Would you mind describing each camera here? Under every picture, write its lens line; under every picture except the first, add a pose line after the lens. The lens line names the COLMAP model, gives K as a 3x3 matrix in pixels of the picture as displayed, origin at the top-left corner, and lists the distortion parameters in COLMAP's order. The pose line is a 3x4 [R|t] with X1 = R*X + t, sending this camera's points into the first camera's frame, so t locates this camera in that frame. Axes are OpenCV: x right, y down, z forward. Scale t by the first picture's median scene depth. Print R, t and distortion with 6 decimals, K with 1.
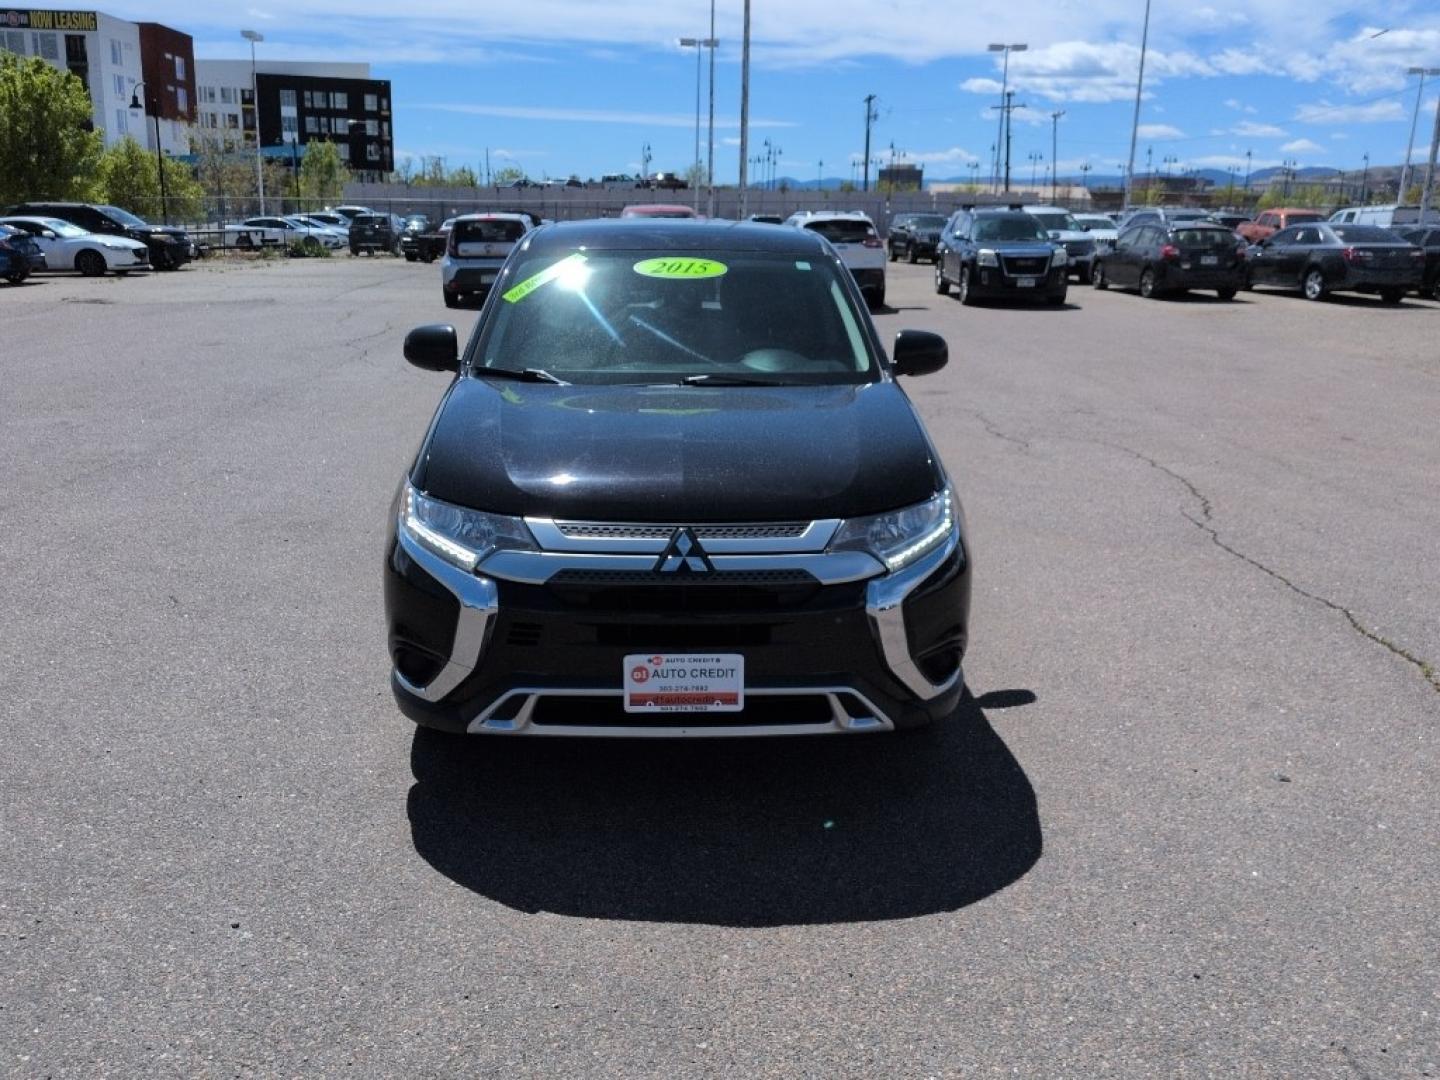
lens RADIAL K [[1211.8, 0, 717.3], [0, 1211.8, 539.0], [0, 0, 1]] dist [0.063602, -0.117719]
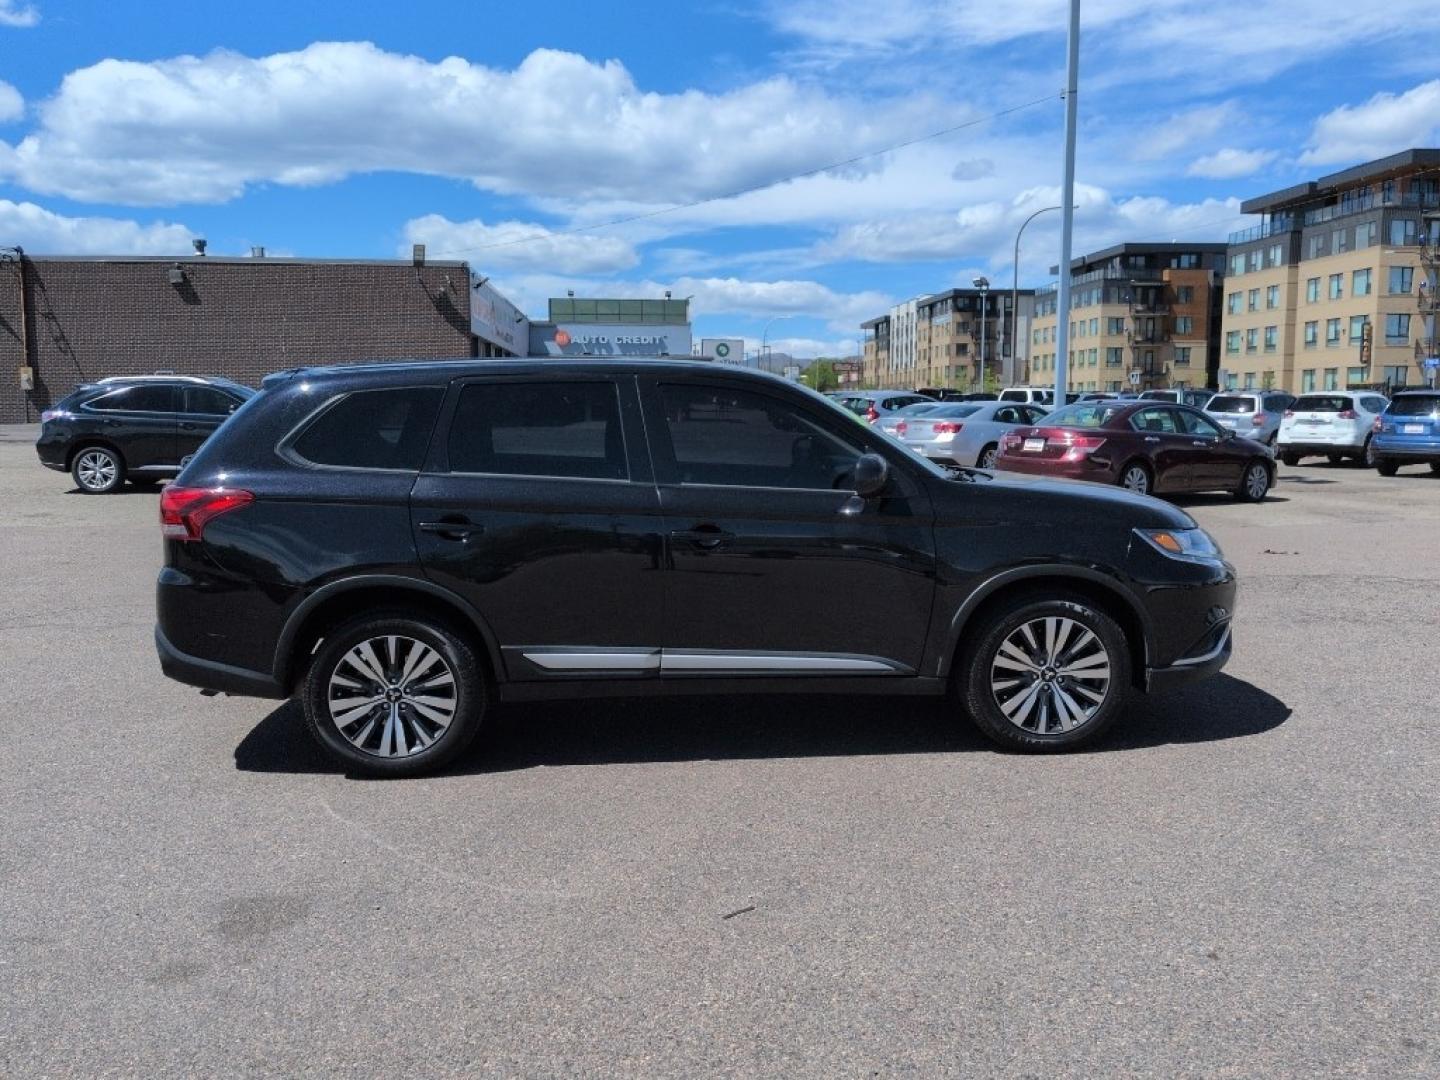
lens RADIAL K [[1211.8, 0, 717.0], [0, 1211.8, 544.6], [0, 0, 1]] dist [0.063602, -0.117719]
pose [[-0.022413, -0.136496, 0.990387, -1.394306], [0.256807, 0.956610, 0.137652, -0.303744], [-0.966203, 0.257423, 0.013613, 1.242096]]
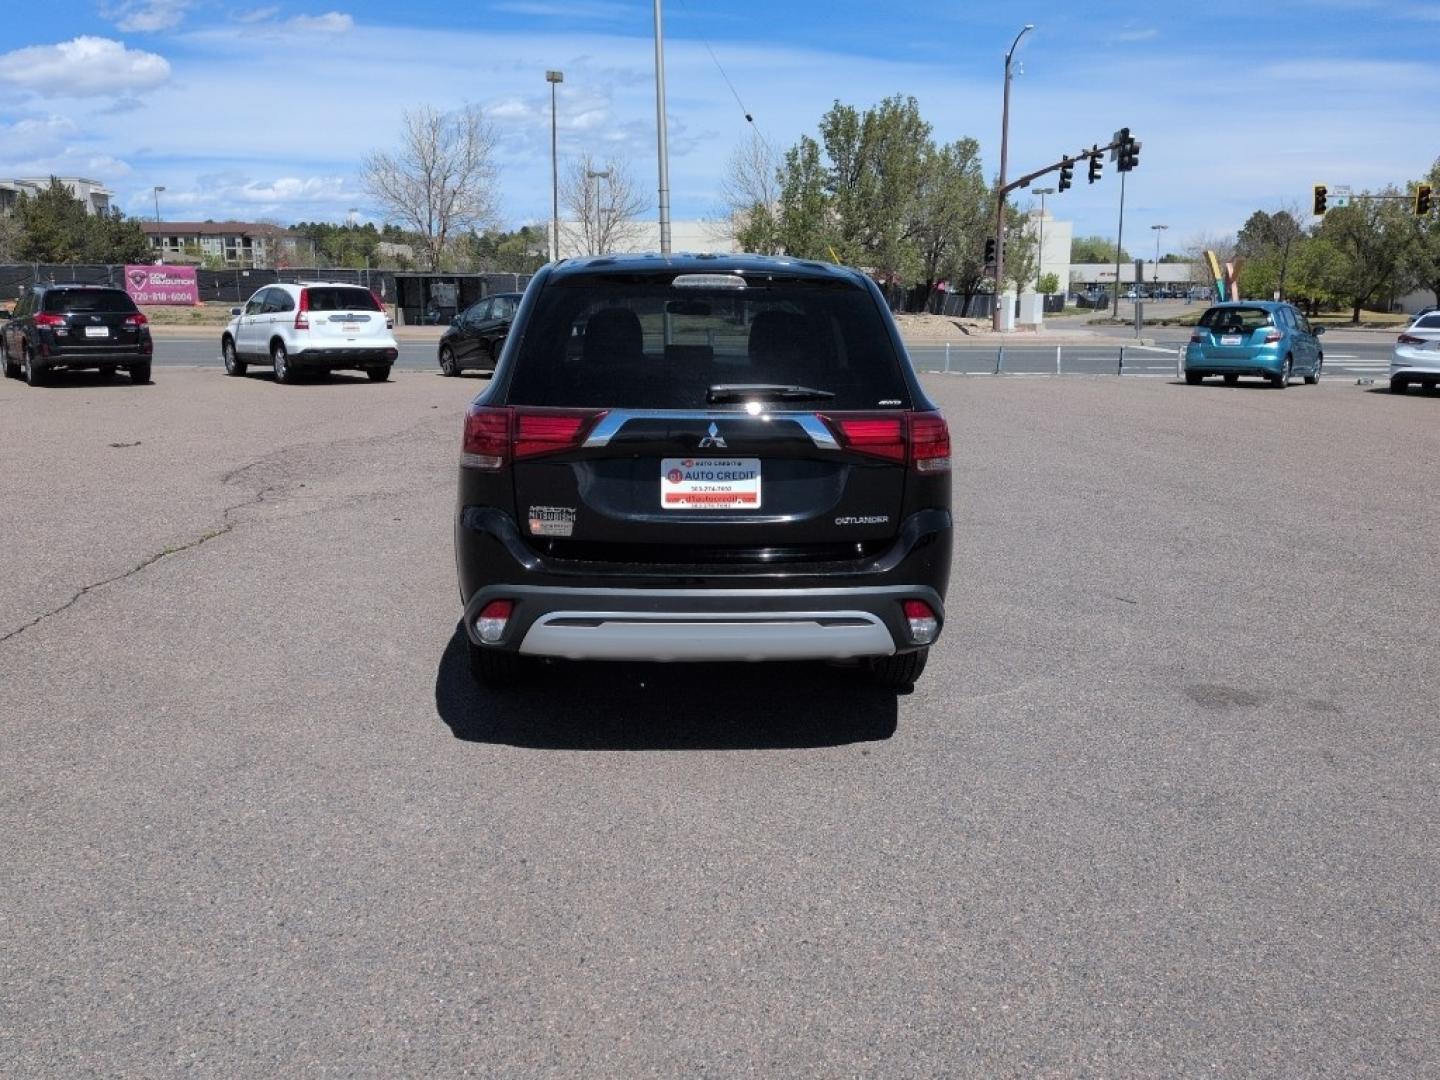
lens RADIAL K [[1211.8, 0, 718.2], [0, 1211.8, 541.8], [0, 0, 1]] dist [0.063602, -0.117719]
pose [[-0.999616, -0.027407, -0.004118, -0.074961], [-0.026395, 0.896165, 0.442935, -0.645537], [-0.008449, 0.442874, -0.896544, 2.613414]]
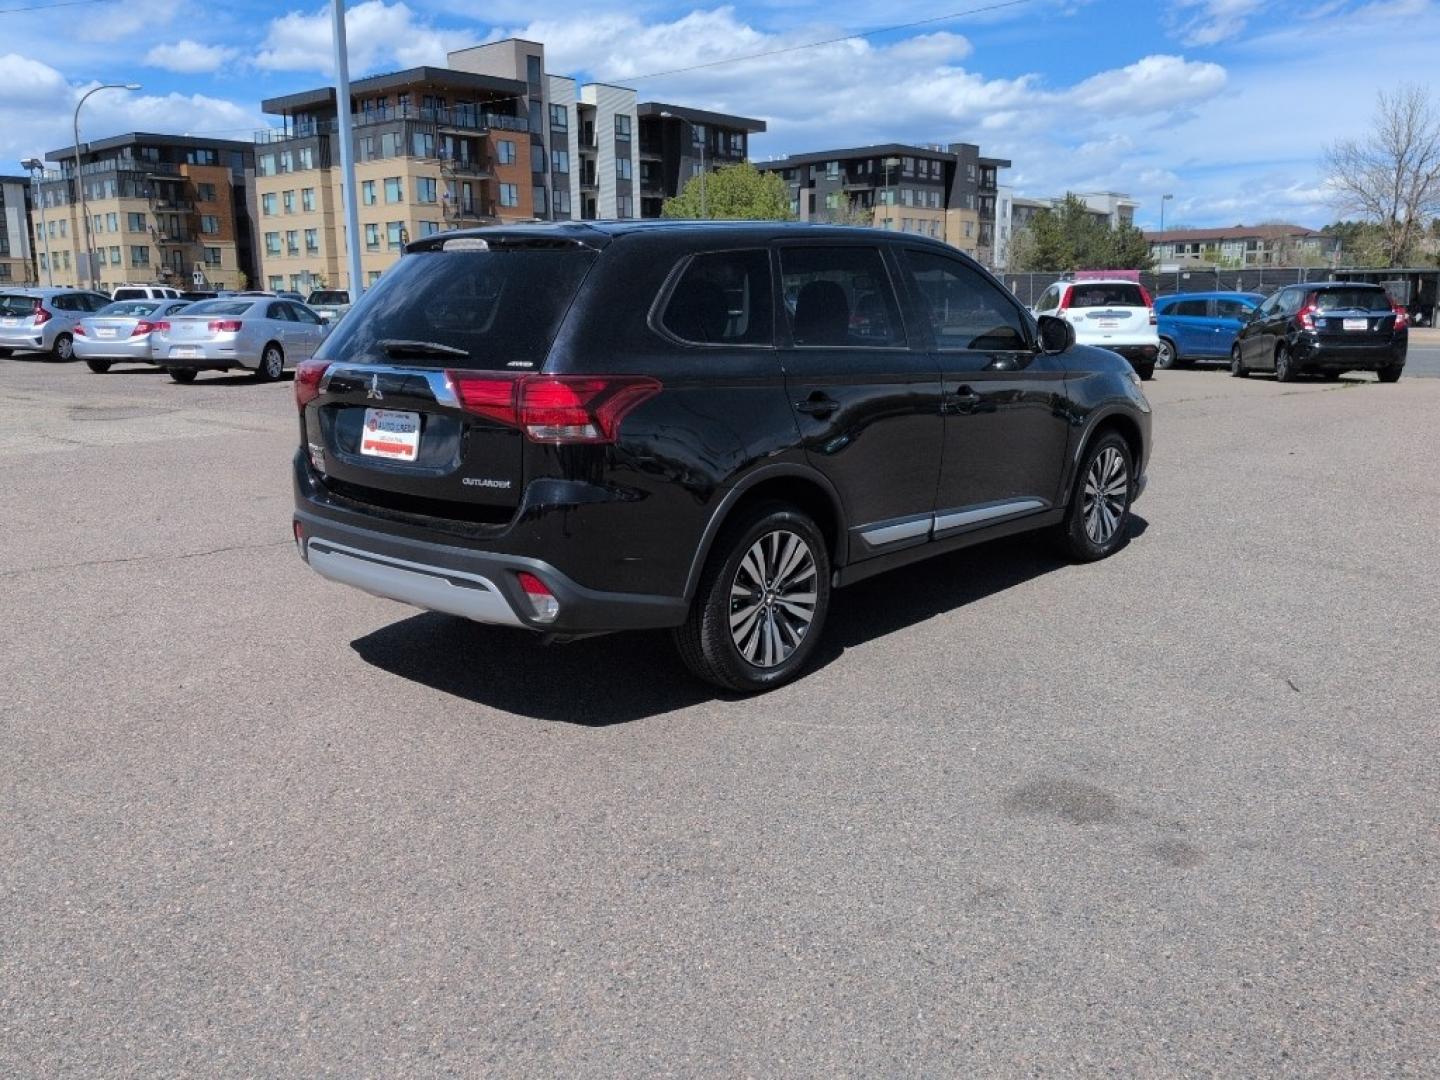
lens RADIAL K [[1211.8, 0, 726.4], [0, 1211.8, 542.9], [0, 0, 1]] dist [0.063602, -0.117719]
pose [[-0.712548, -0.151051, 0.685171, -0.934977], [0.173626, 0.908216, 0.380786, -0.528300], [-0.679801, 0.390292, -0.620921, 2.238857]]
